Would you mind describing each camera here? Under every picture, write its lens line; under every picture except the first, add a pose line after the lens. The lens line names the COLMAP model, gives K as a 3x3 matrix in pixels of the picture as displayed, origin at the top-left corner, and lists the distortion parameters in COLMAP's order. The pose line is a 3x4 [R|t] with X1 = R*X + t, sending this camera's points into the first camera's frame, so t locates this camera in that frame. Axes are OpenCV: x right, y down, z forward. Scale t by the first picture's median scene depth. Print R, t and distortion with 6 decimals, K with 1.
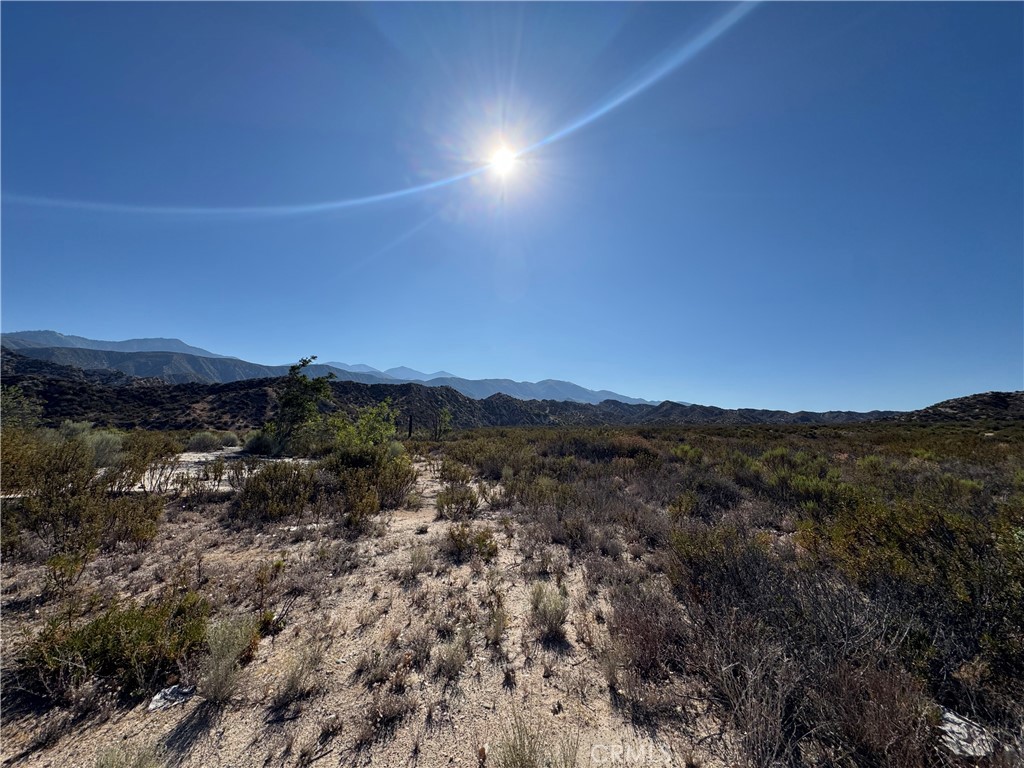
lens RADIAL K [[407.5, 0, 512.9], [0, 407.5, 379.6], [0, 0, 1]] dist [-0.002716, 0.000357]
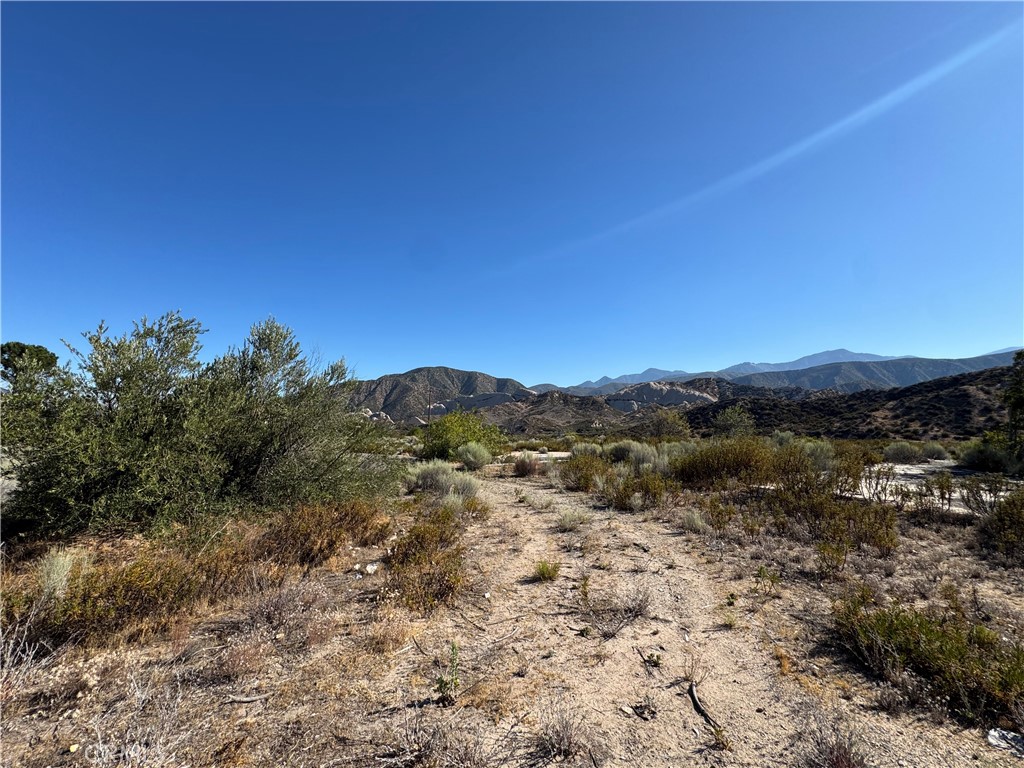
lens RADIAL K [[407.5, 0, 513.6], [0, 407.5, 383.2], [0, 0, 1]] dist [-0.002716, 0.000357]
pose [[0.184149, -0.121013, -0.975420, -0.001749], [0.107955, 0.988878, -0.102302, -0.000366], [0.976952, -0.086462, 0.195165, -0.003159]]
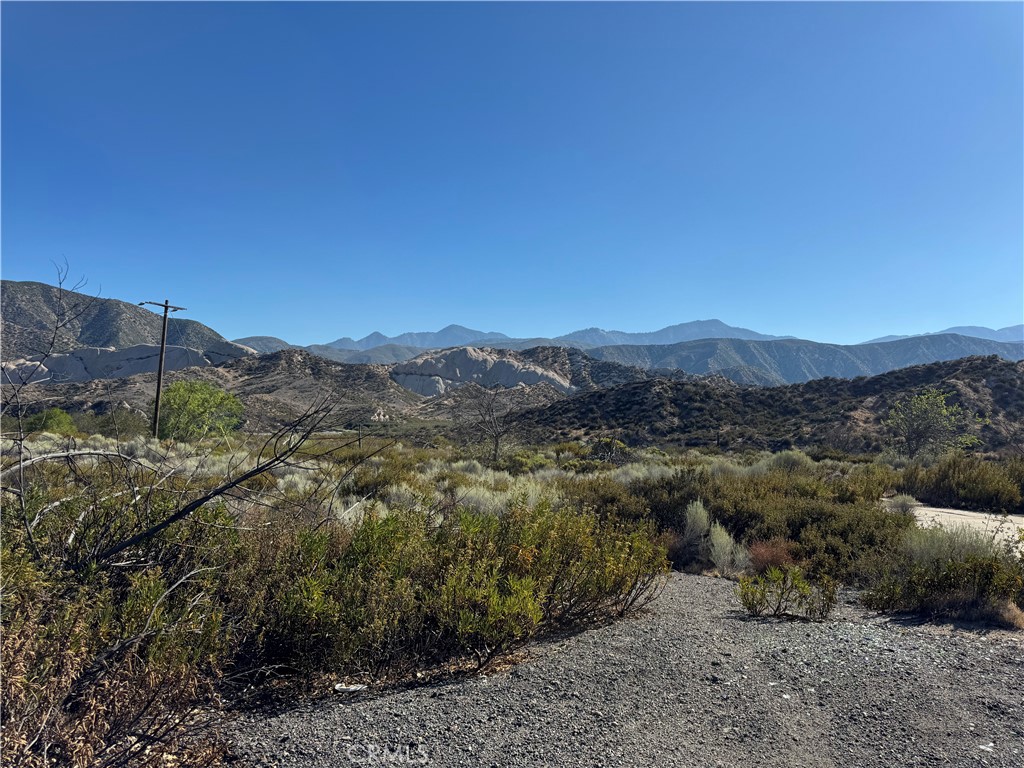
lens RADIAL K [[719.5, 0, 509.6], [0, 719.5, 383.6], [0, 0, 1]] dist [0.051011, -0.058491]
pose [[0.563824, -0.045913, -0.824618, -0.155422], [0.066020, 0.997764, -0.010414, -0.006069], [0.823252, -0.048569, 0.565594, -0.061564]]
